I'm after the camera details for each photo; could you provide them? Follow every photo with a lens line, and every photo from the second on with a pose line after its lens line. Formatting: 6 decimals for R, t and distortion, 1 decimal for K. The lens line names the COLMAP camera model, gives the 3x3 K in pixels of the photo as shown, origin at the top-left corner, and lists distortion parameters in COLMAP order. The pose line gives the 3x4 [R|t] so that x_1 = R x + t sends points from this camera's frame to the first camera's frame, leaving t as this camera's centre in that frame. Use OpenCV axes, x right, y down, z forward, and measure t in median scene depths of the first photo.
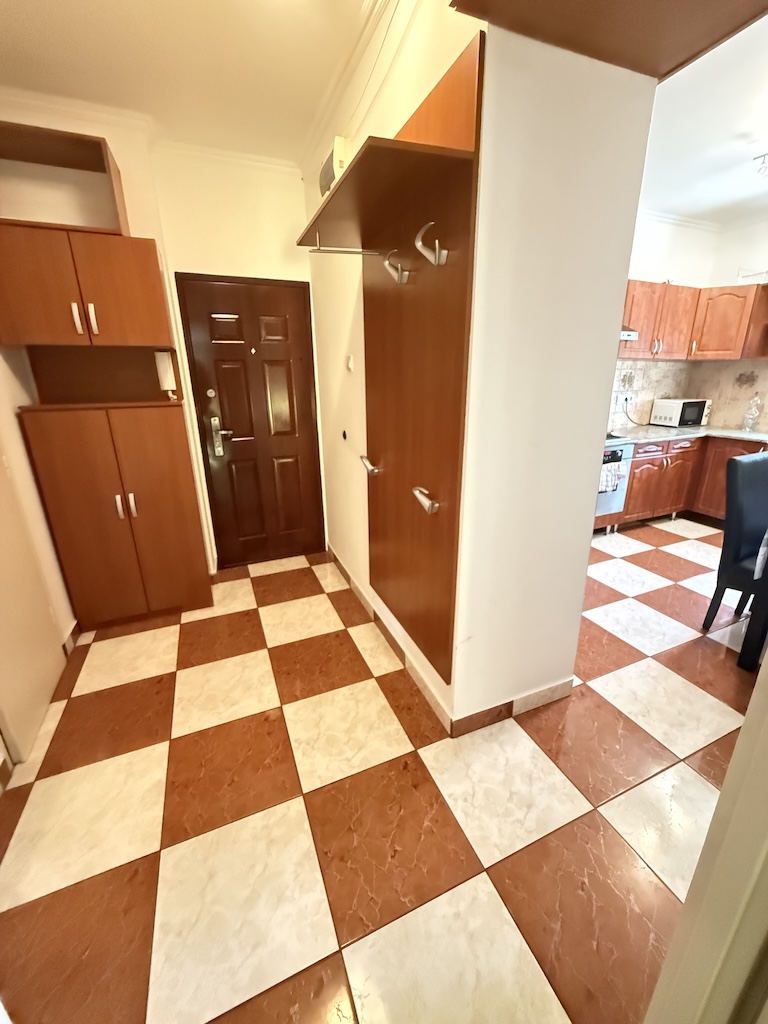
lens RADIAL K [[408.4, 0, 384.9], [0, 408.4, 509.8], [0, 0, 1]] dist [0.001214, -0.000198]
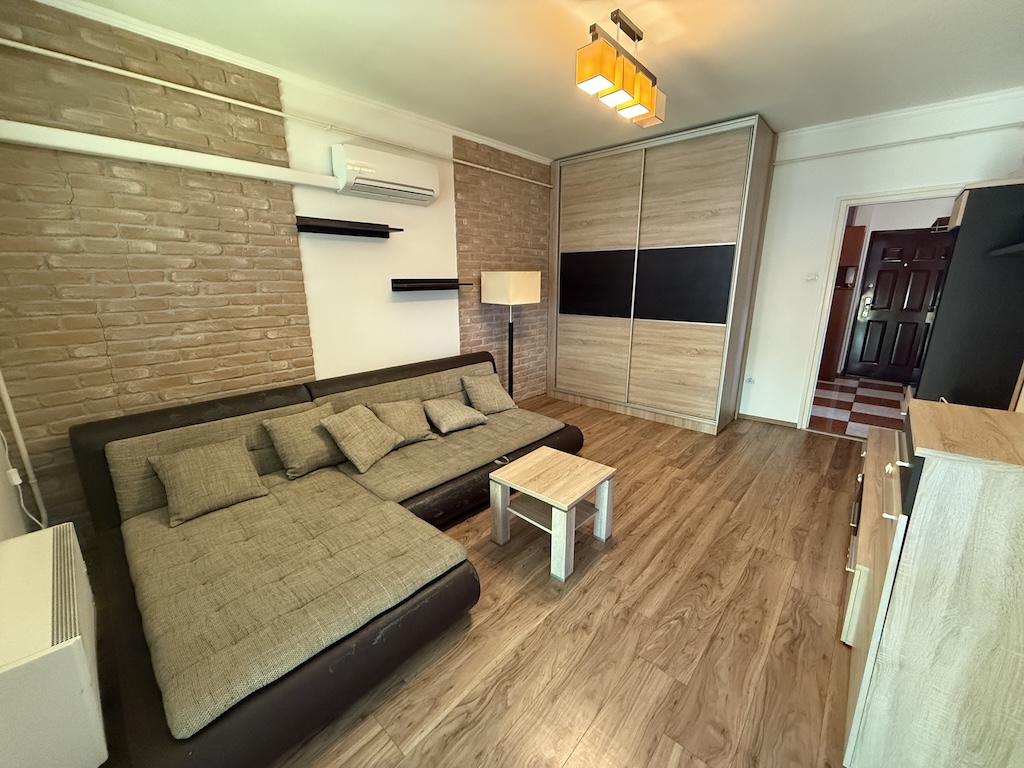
lens RADIAL K [[408.4, 0, 510.9], [0, 408.4, 380.9], [0, 0, 1]] dist [0.001214, -0.000198]
pose [[0.422538, 0.234745, -0.875418, 0.727145], [-0.289654, 0.950199, 0.114990, 0.464176], [0.858815, 0.204981, 0.469490, -1.436428]]
